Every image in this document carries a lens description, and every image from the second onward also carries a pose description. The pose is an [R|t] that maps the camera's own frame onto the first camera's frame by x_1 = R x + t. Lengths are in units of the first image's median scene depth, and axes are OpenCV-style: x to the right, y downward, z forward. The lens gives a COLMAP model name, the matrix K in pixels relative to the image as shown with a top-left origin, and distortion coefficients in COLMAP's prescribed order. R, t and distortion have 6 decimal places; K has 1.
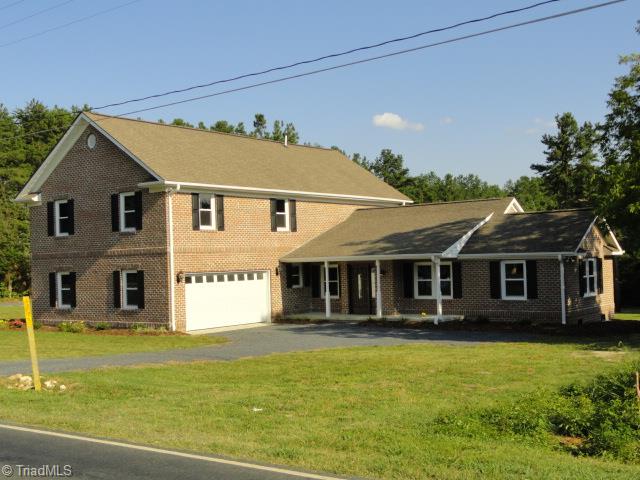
lens RADIAL K [[829.9, 0, 321.3], [0, 829.9, 239.9], [0, 0, 1]] dist [-0.010457, 0.000000]
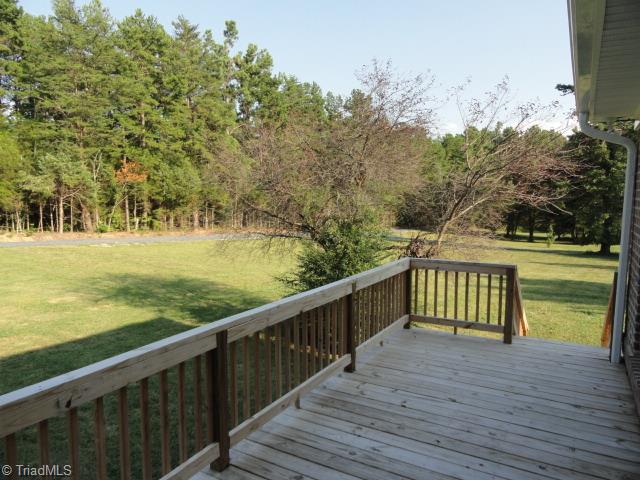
lens RADIAL K [[450.7, 0, 321.5], [0, 450.7, 241.3], [0, 0, 1]] dist [-0.005802, 0.014075]
pose [[0.993652, 0.020589, 0.110594, -0.078995], [-0.033242, 0.992946, 0.113810, 0.058202], [-0.107471, -0.116764, 0.987328, 1.438202]]
